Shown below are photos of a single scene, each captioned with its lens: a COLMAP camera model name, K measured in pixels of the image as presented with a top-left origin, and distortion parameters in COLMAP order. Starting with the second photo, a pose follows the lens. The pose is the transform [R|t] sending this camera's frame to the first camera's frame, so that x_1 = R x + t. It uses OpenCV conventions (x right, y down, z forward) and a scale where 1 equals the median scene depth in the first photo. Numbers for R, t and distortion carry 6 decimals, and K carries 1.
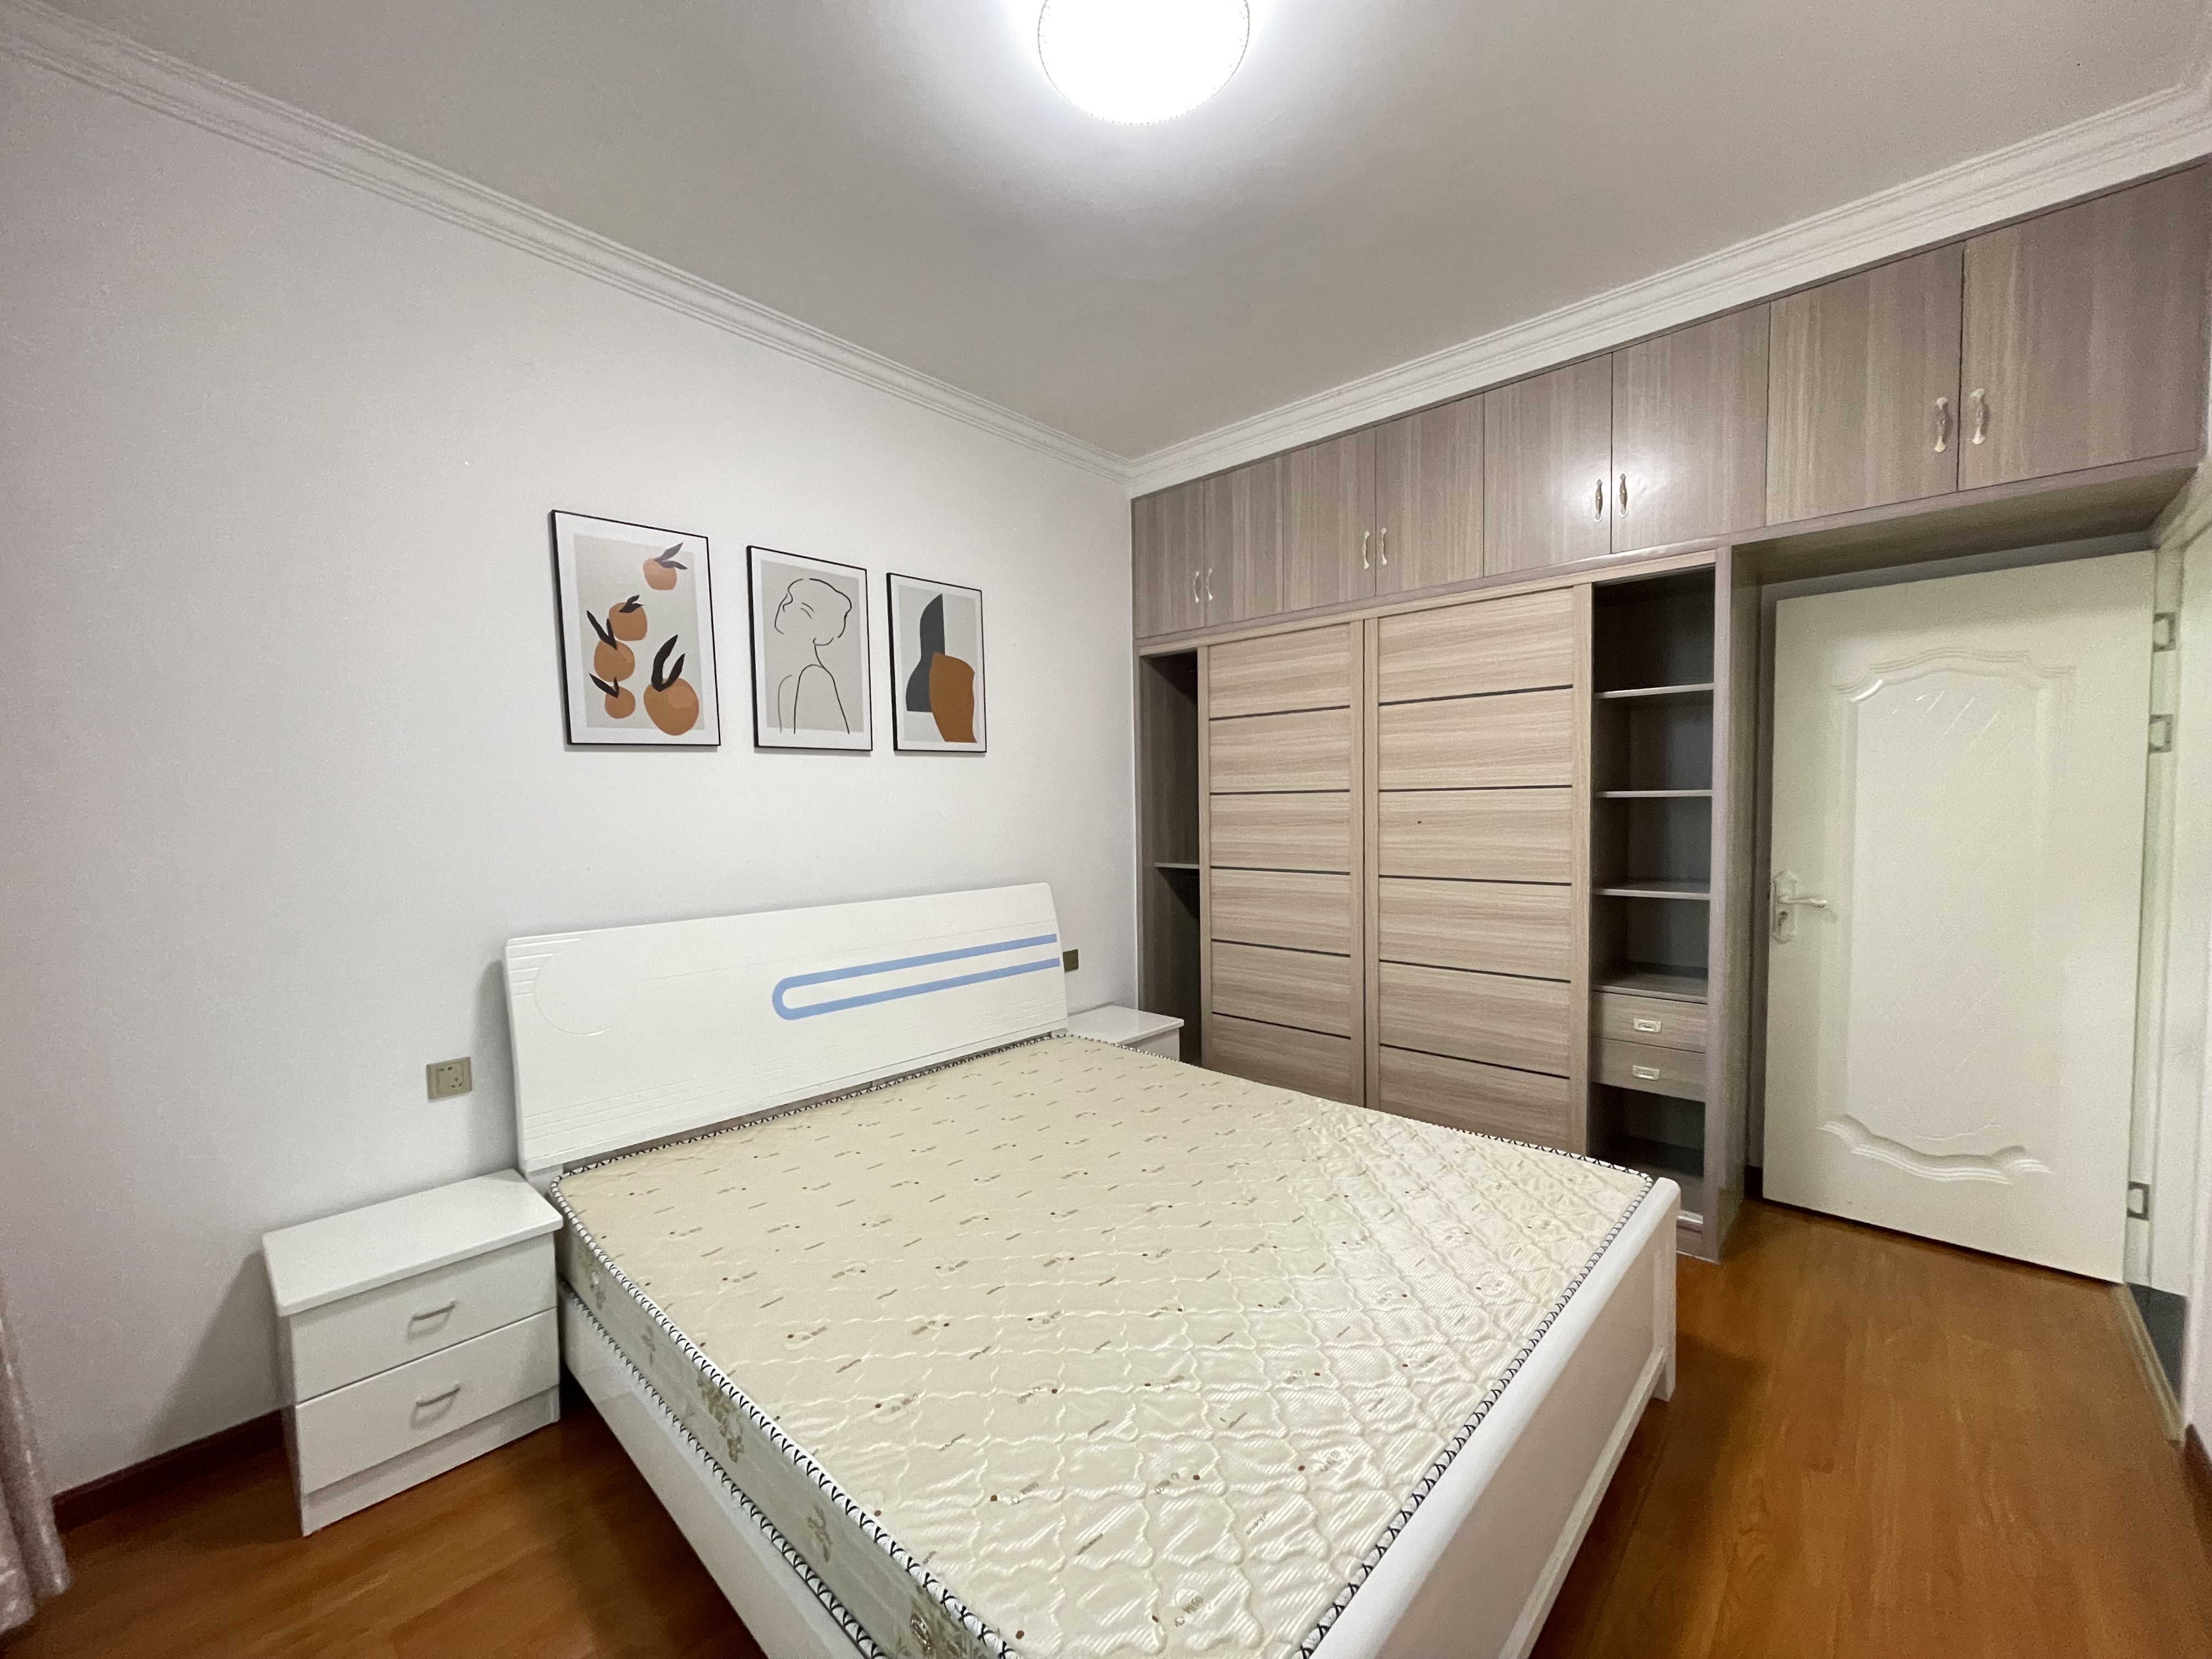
lens RADIAL K [[893.9, 0, 1096.6], [0, 893.9, 816.4], [0, 0, 1]] dist [-0.000502, -0.000291]
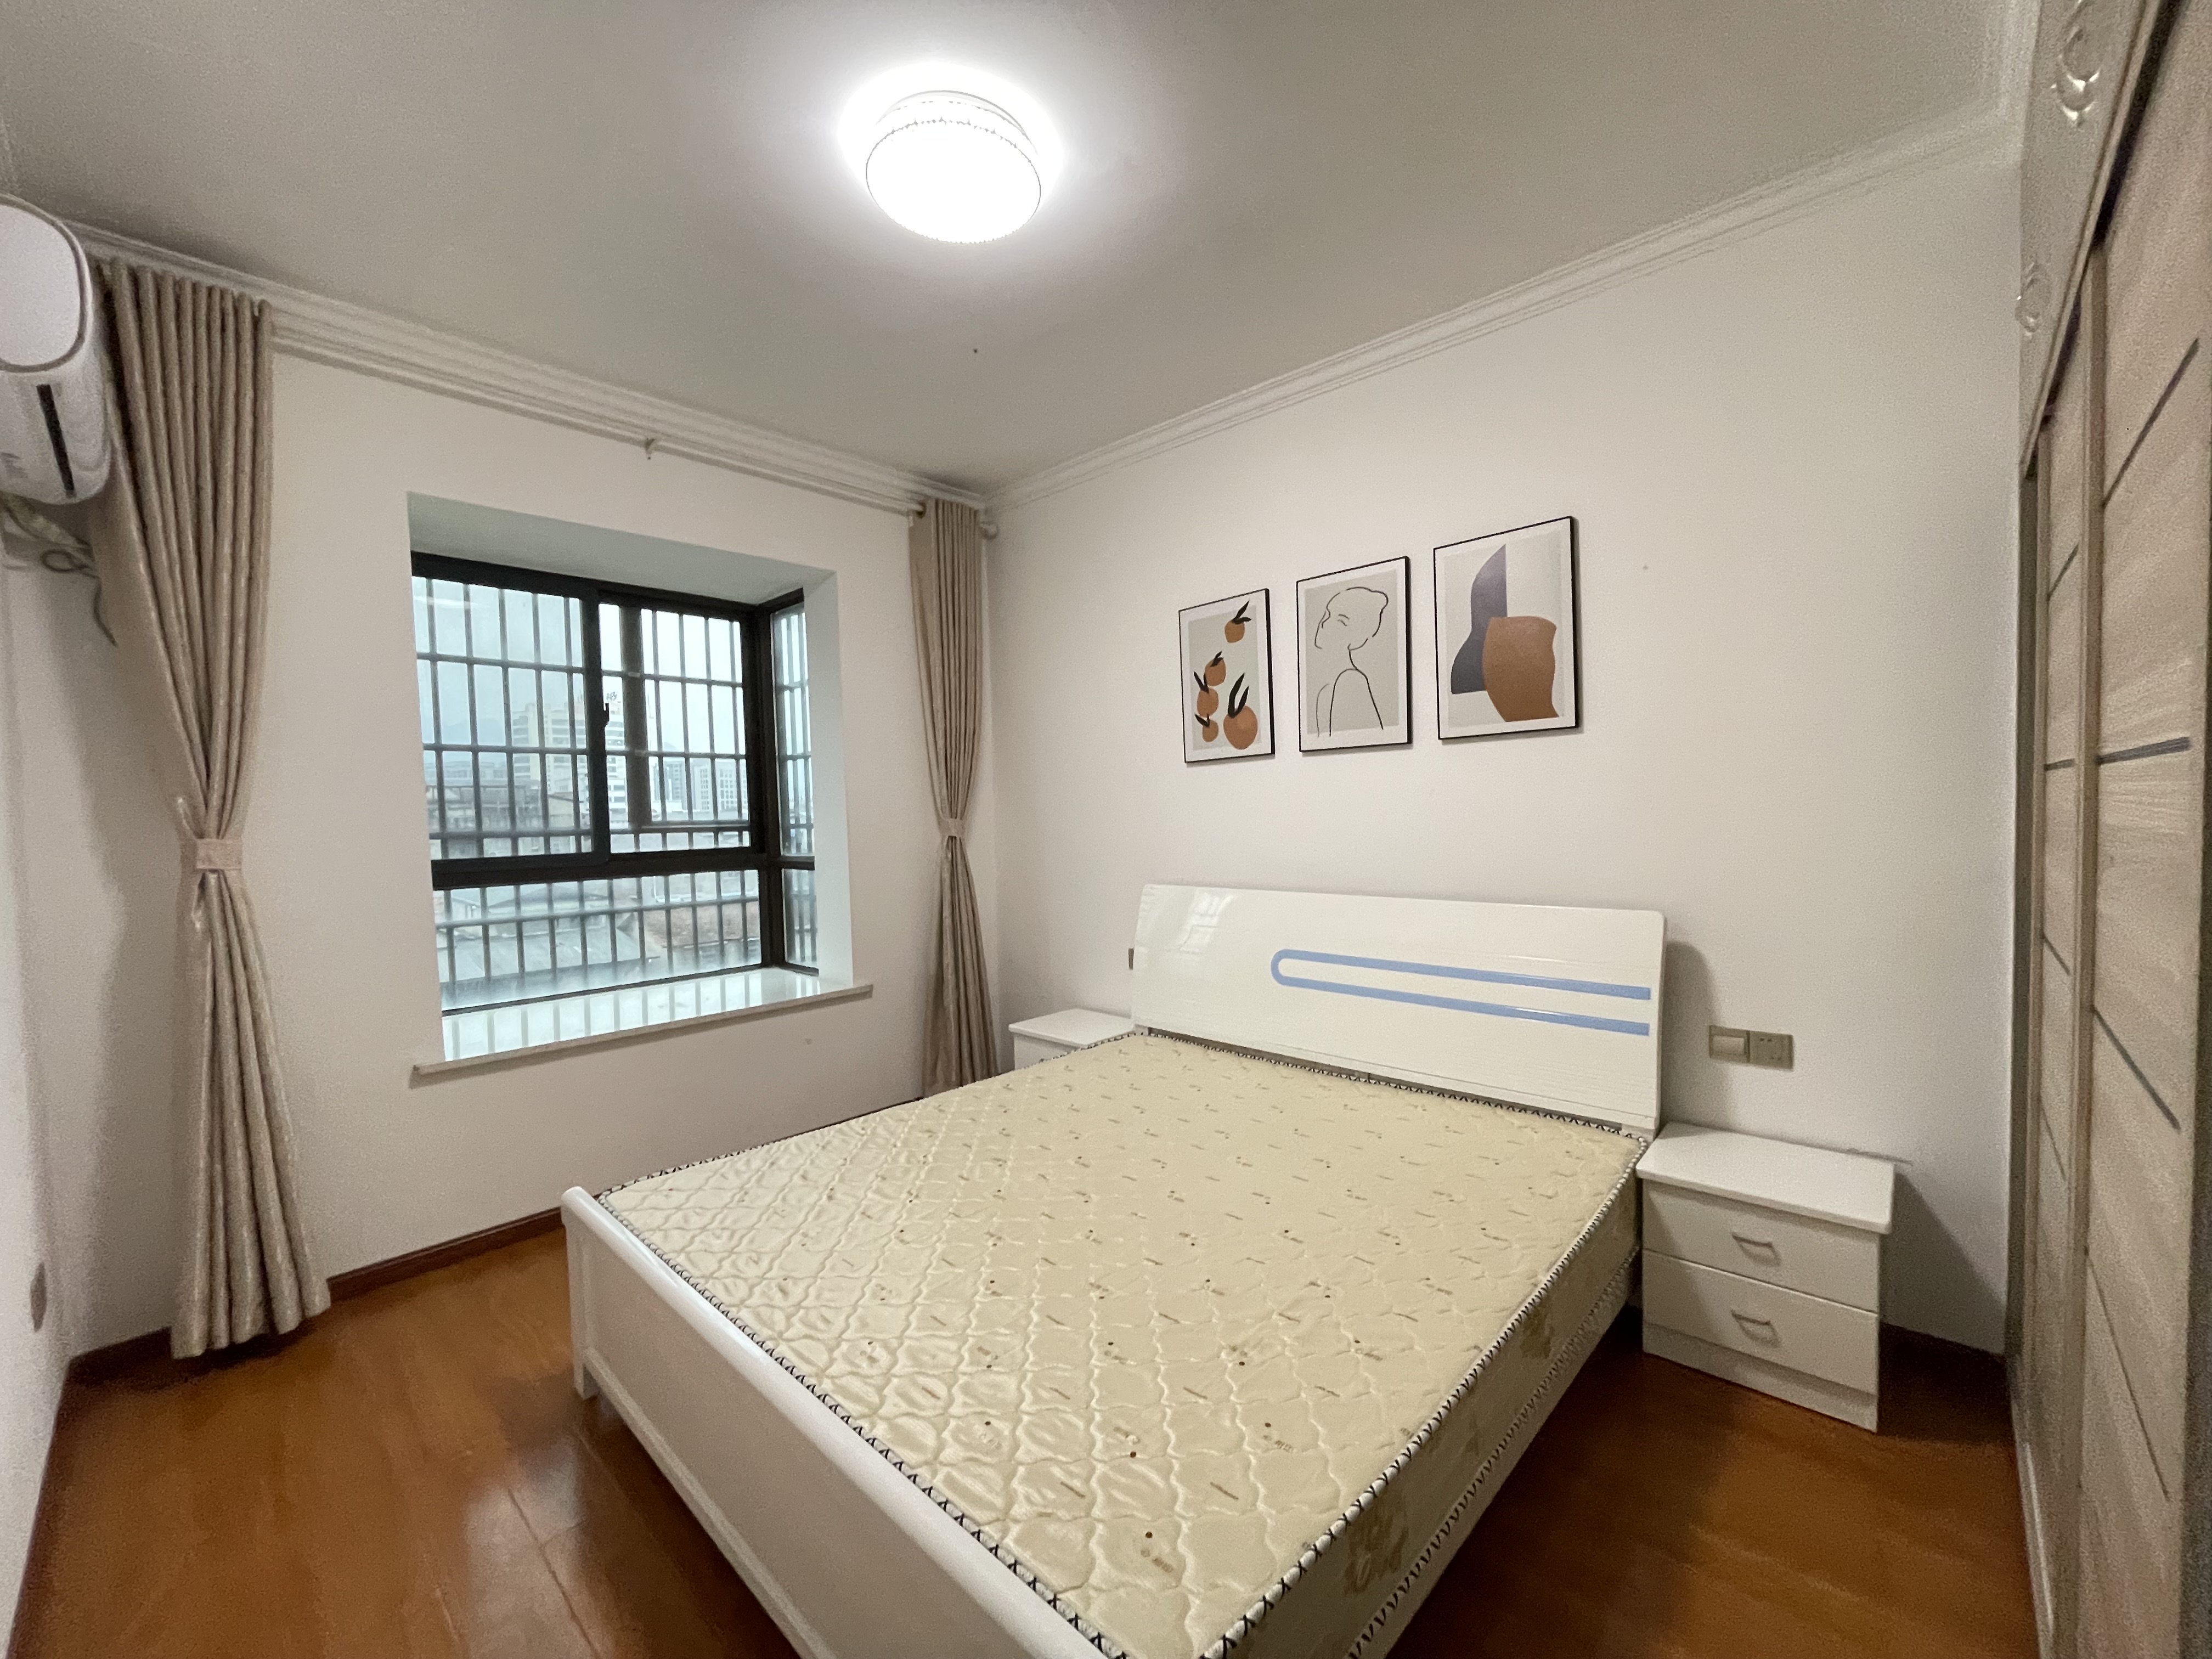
lens RADIAL K [[893.9, 0, 1096.6], [0, 893.9, 816.4], [0, 0, 1]] dist [-0.000502, -0.000291]
pose [[-0.023121, 0.029369, -0.999301, 0.850599], [0.013613, 0.999485, 0.029059, -0.032183], [0.999640, -0.012932, -0.023508, 0.800759]]
